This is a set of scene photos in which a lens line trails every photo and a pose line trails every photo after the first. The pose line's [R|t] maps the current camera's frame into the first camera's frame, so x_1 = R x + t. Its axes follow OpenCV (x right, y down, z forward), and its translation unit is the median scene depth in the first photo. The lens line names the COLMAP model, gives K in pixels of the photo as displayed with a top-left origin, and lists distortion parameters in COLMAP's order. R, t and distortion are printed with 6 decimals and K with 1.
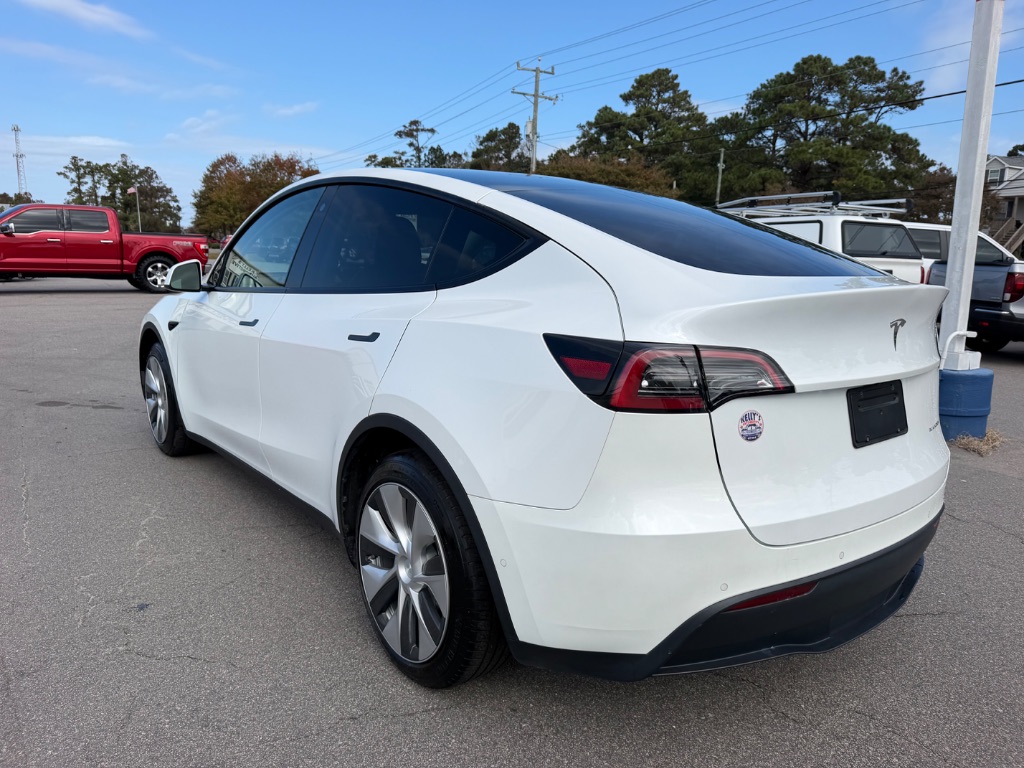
lens RADIAL K [[718.7, 0, 521.1], [0, 718.7, 399.6], [0, 0, 1]] dist [0.017922, -0.026153]
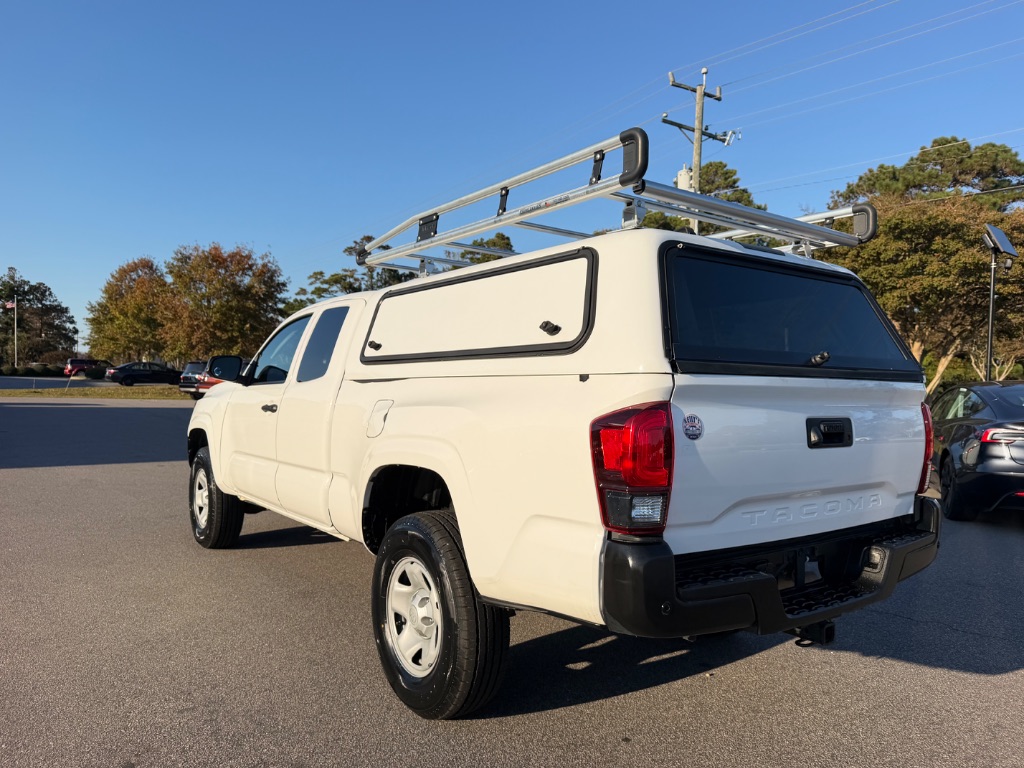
lens RADIAL K [[718.7, 0, 513.5], [0, 718.7, 398.6], [0, 0, 1]] dist [0.017922, -0.026153]
pose [[0.994367, 0.000601, 0.105990, -0.057696], [0.018166, 0.984221, -0.176009, -0.031208], [-0.104423, 0.176943, 0.978666, 0.143101]]
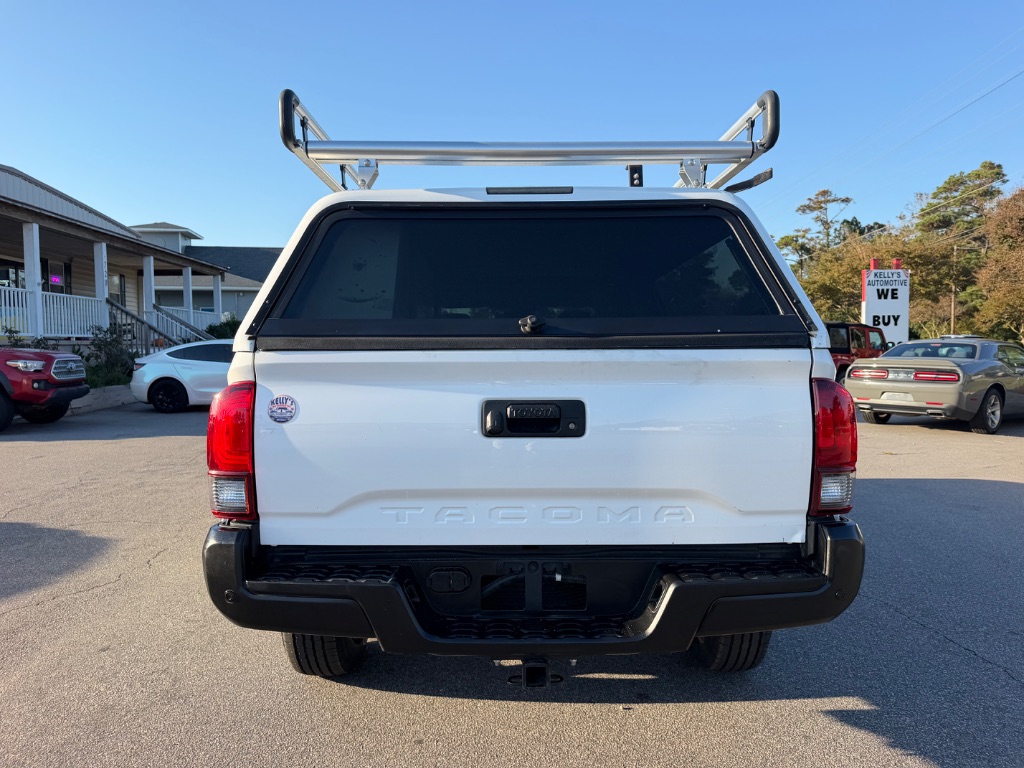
lens RADIAL K [[718.7, 0, 511.9], [0, 718.7, 380.9], [0, 0, 1]] dist [0.017922, -0.026153]
pose [[0.867184, -0.003498, -0.497976, -0.043096], [-0.075458, 0.987506, -0.138341, -0.032052], [0.492238, 0.157544, 0.856085, 0.147238]]
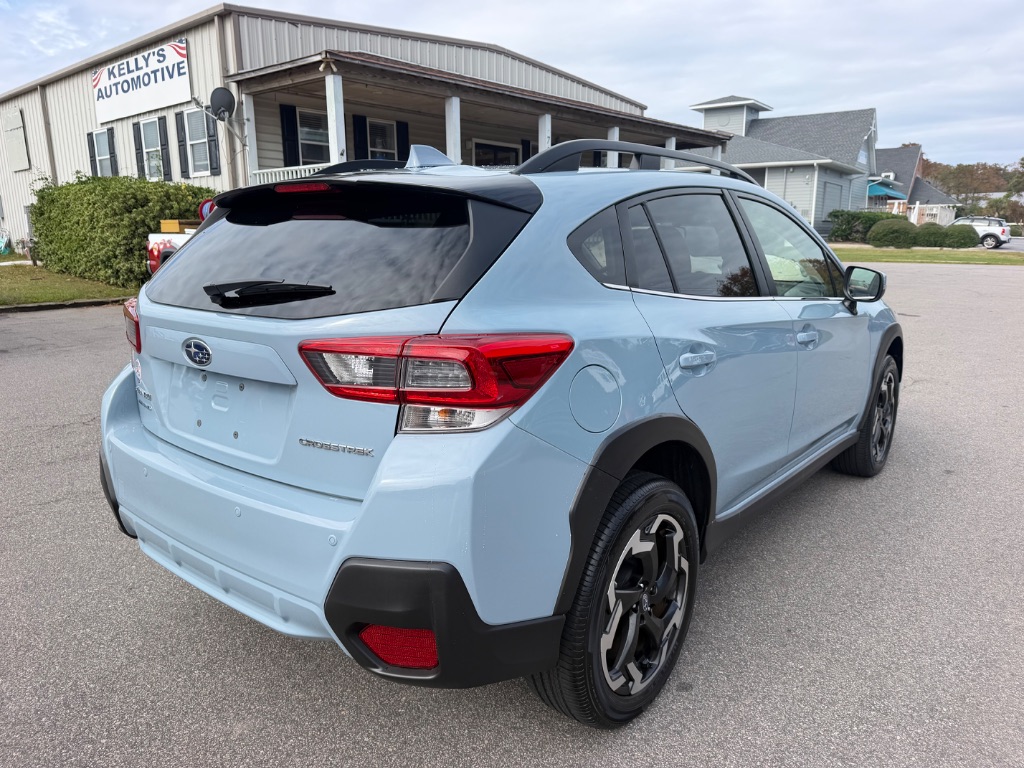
lens RADIAL K [[718.7, 0, 514.8], [0, 718.7, 400.6], [0, 0, 1]] dist [0.017922, -0.026153]
pose [[0.263270, 0.193478, -0.945122, -0.051571], [-0.182811, 0.971938, 0.148044, -0.039814], [0.947243, 0.133803, 0.291252, 0.184669]]
